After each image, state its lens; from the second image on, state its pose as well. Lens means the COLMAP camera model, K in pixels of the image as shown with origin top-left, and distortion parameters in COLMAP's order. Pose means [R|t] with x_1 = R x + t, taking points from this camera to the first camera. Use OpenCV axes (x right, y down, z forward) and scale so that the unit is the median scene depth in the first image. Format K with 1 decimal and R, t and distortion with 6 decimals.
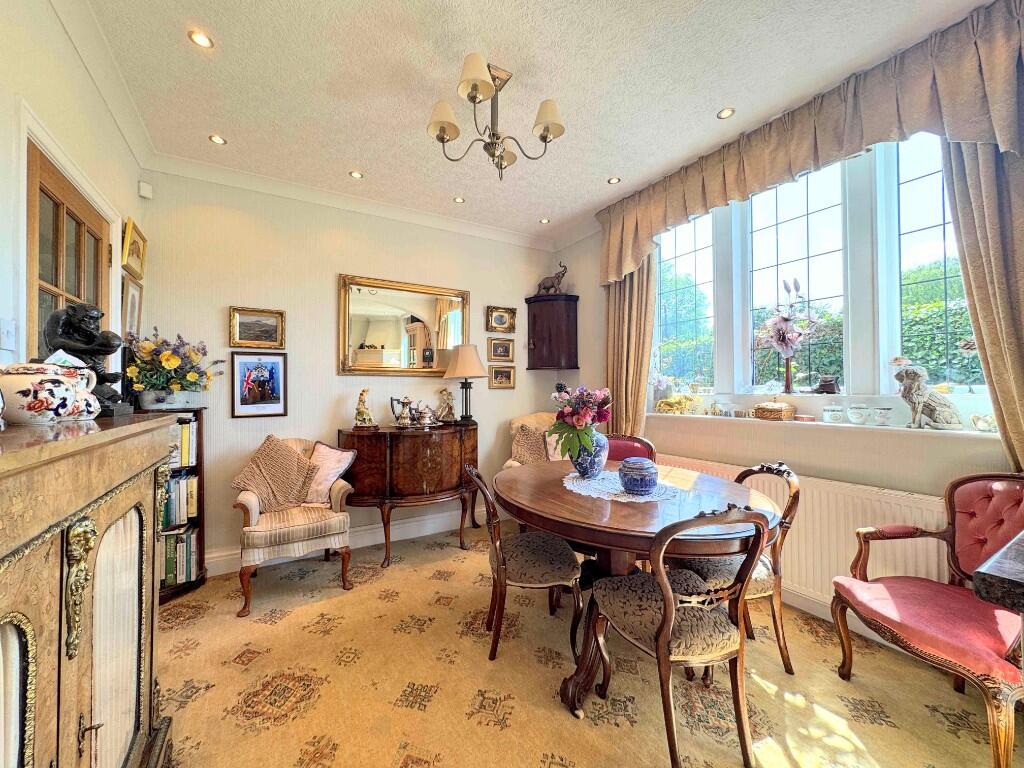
lens RADIAL K [[406.5, 0, 511.2], [0, 406.5, 383.3], [0, 0, 1]] dist [-0.003662, -0.000376]
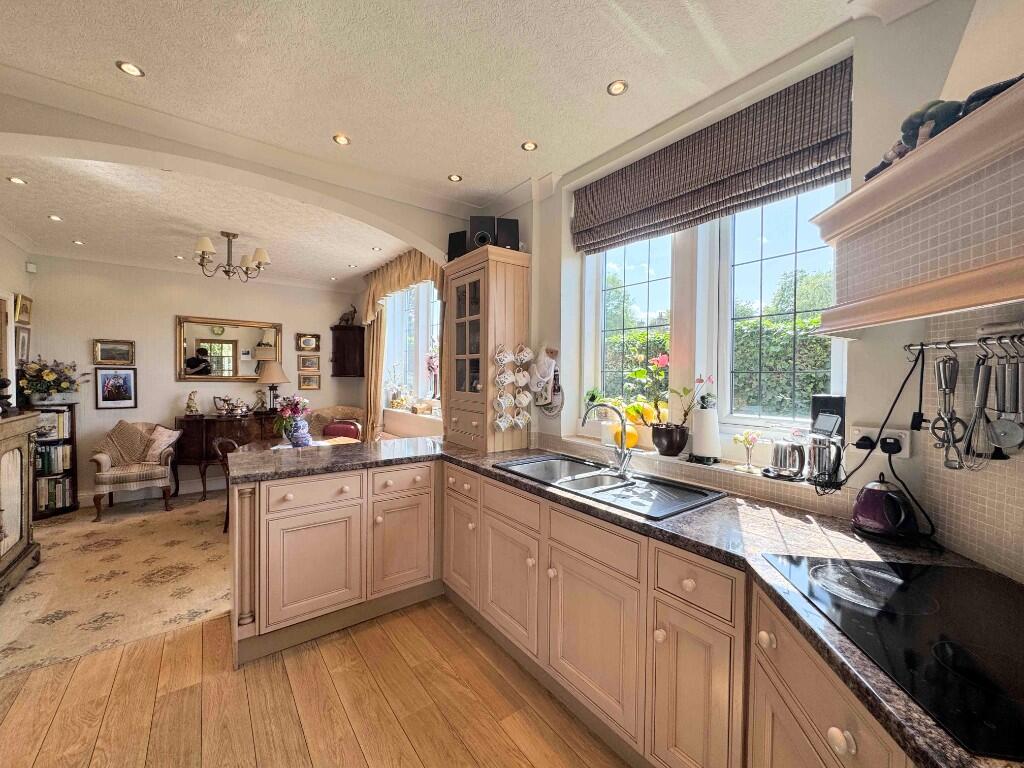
lens RADIAL K [[406.5, 0, 512.1], [0, 406.5, 383.8], [0, 0, 1]] dist [-0.003662, -0.000376]
pose [[0.994447, 0.015290, 0.104122, 0.799492], [-0.019005, 0.999214, 0.034781, -0.104996], [-0.103509, -0.036567, 0.993956, -0.774206]]
